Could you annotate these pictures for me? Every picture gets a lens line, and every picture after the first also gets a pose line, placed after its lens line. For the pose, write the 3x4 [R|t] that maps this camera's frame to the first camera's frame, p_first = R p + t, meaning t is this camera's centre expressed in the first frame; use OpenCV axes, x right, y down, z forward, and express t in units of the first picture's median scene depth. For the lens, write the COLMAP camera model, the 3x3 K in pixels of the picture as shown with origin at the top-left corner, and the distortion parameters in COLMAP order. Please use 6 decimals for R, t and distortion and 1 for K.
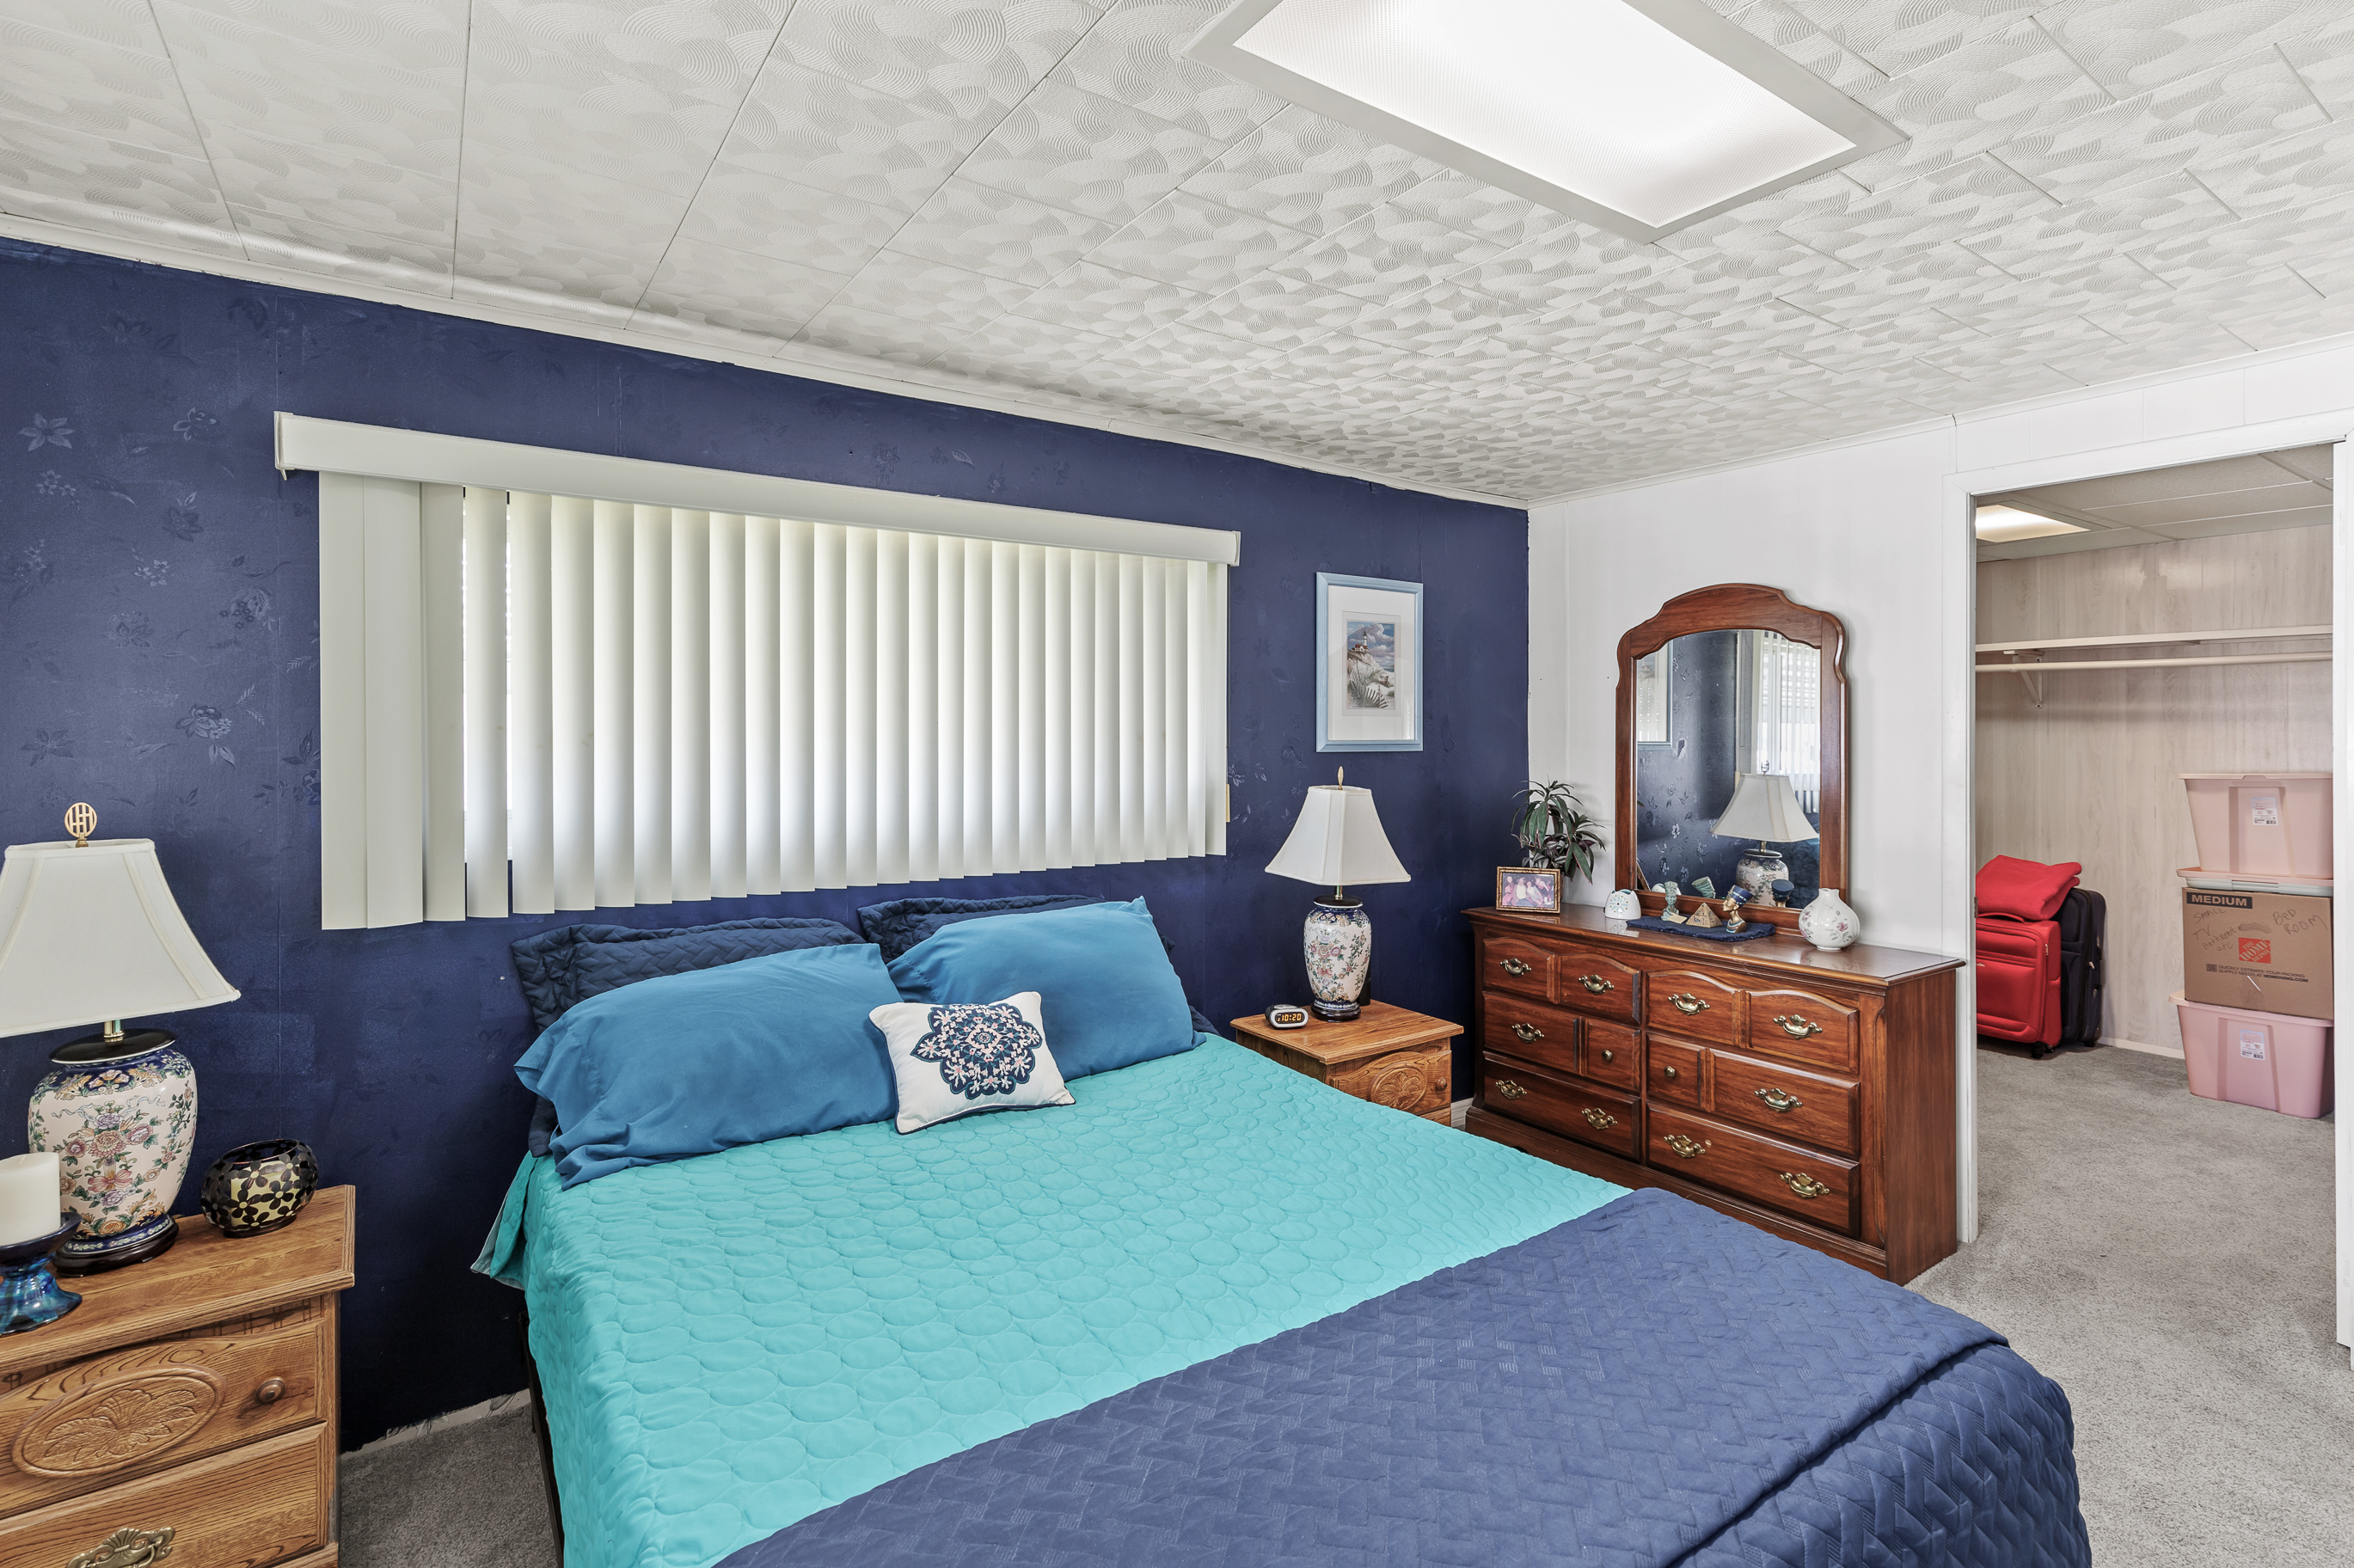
lens RADIAL K [[1109.6, 0, 1175.6], [0, 1109.6, 736.2], [0, 0, 1]] dist [-0.002079, 0.000126]
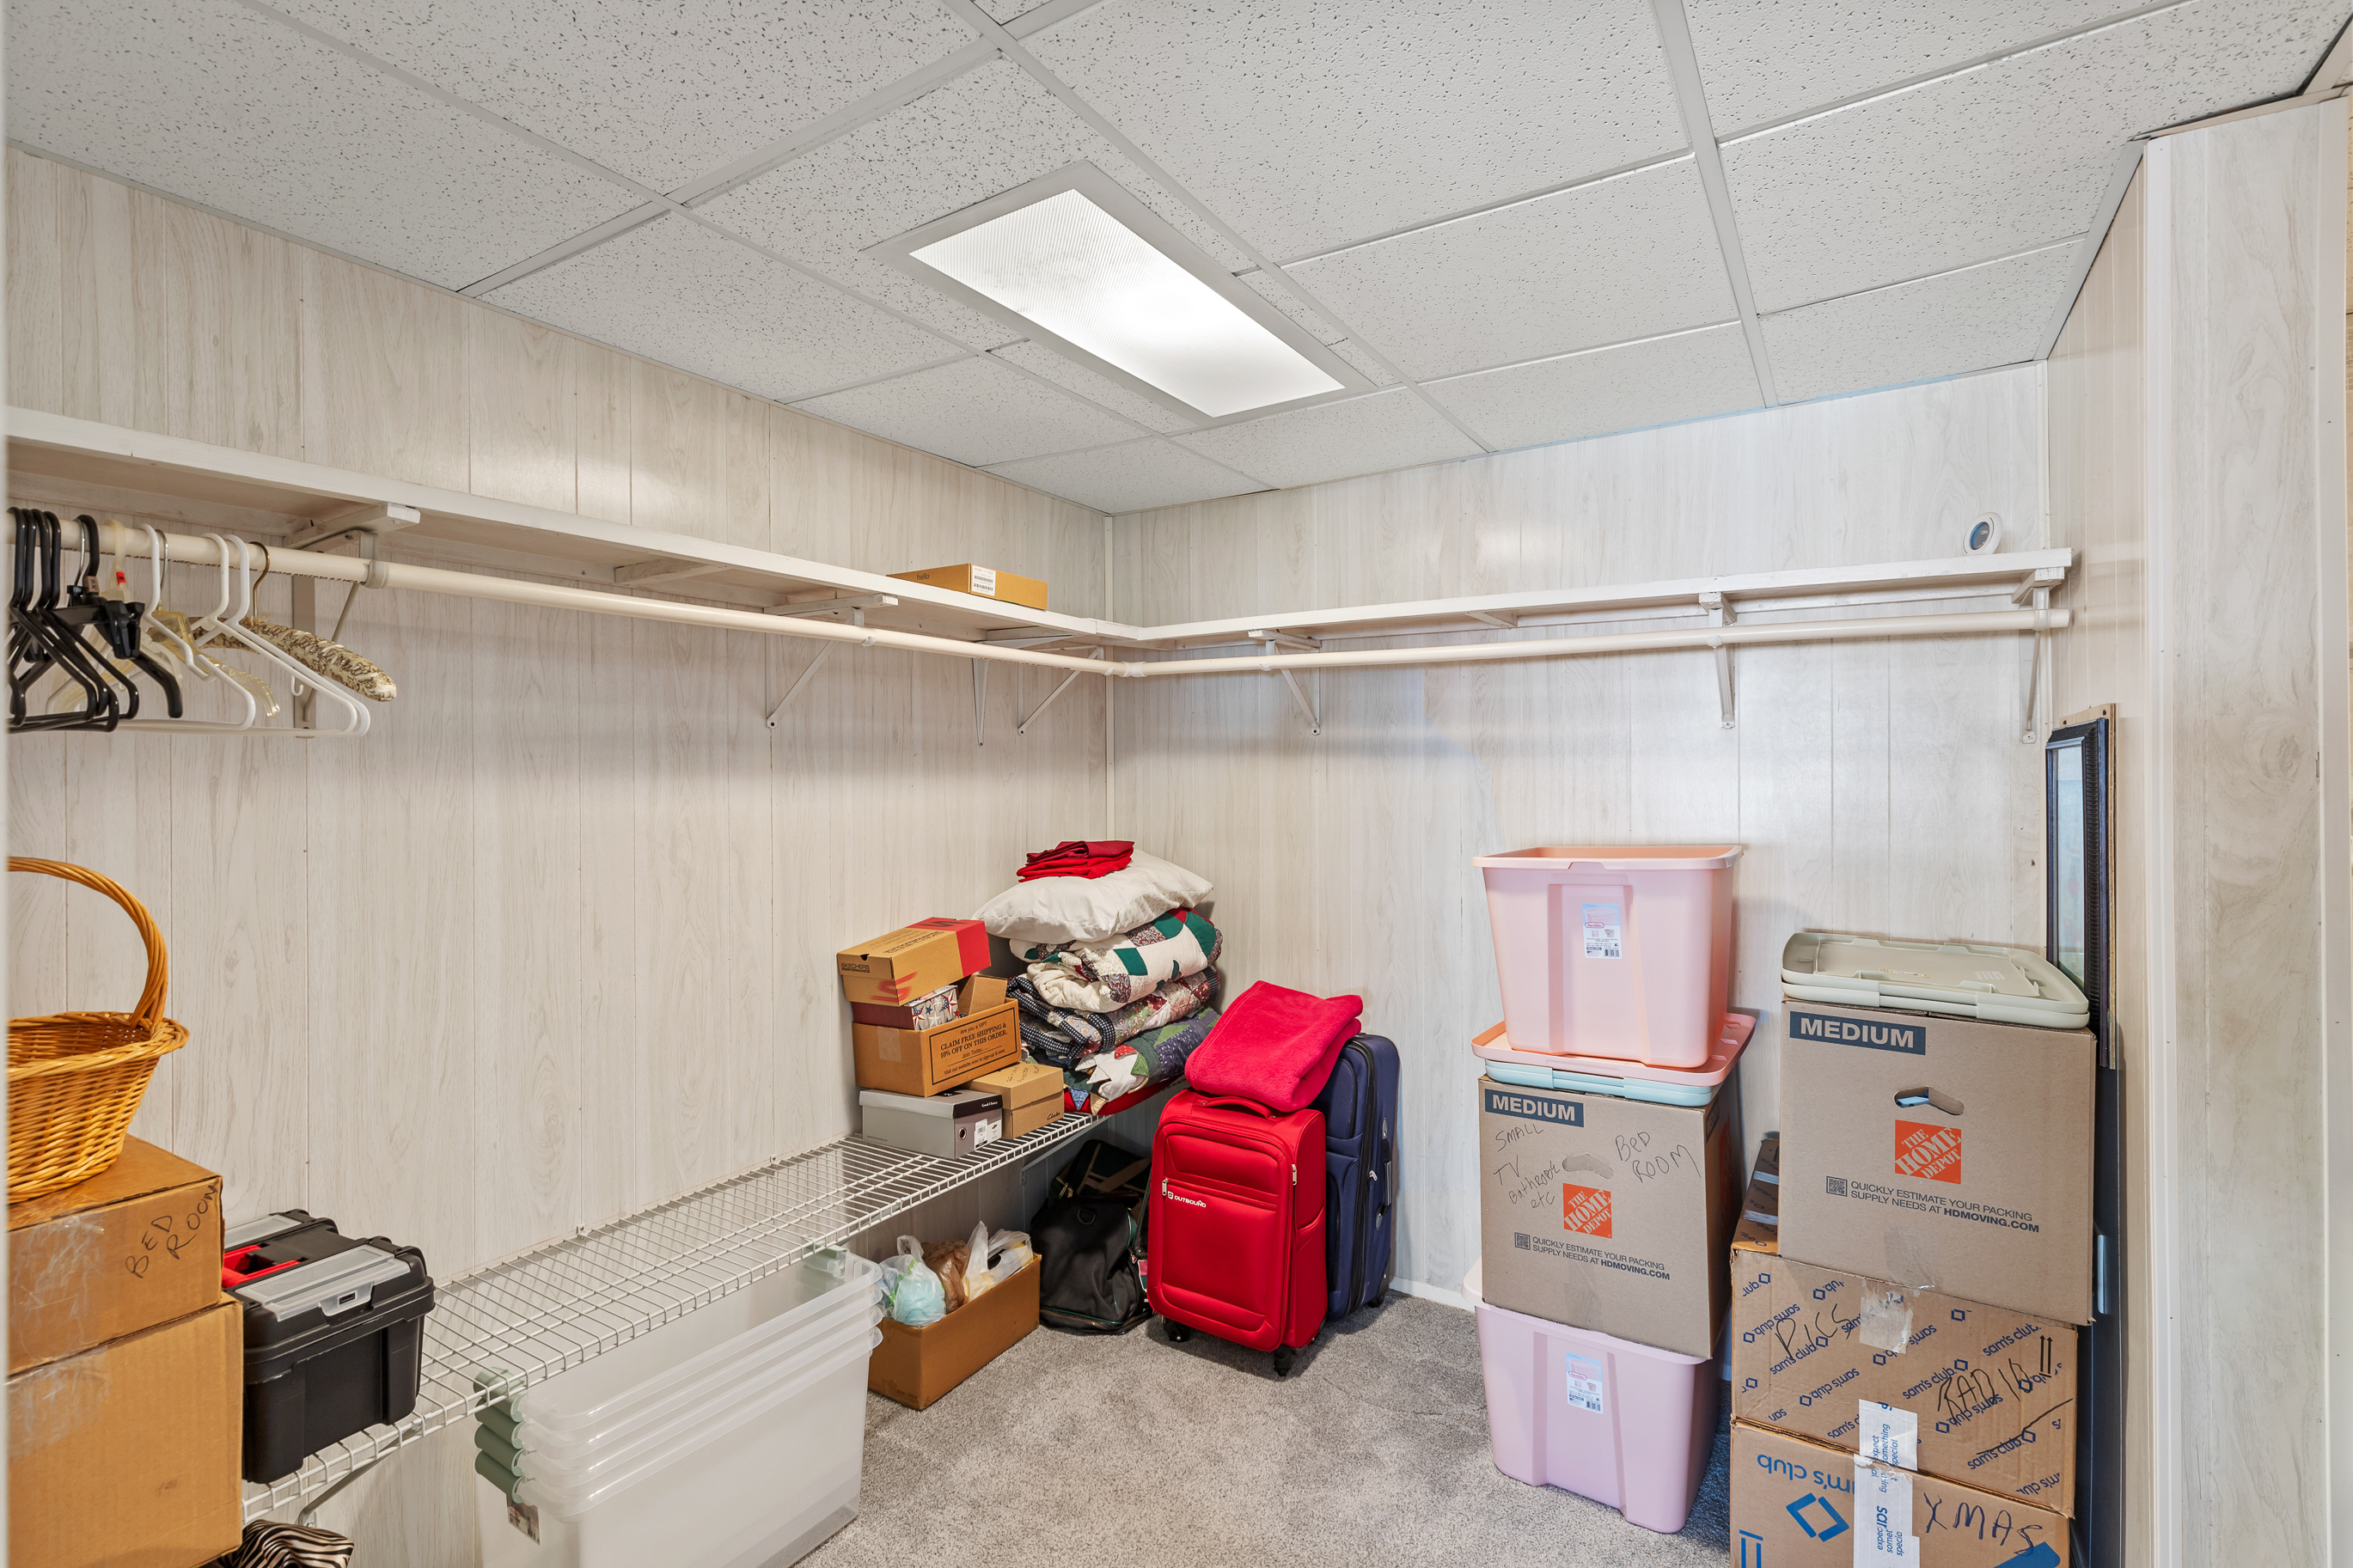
lens RADIAL K [[1091.5, 0, 1179.0], [0, 1091.5, 768.4], [0, 0, 1]] dist [0.000329, -0.000110]
pose [[0.916945, 0.000186, 0.399015, 0.535629], [0.000993, 0.999996, -0.002748, -0.005550], [-0.399013, 0.002916, 0.916940, 0.546649]]
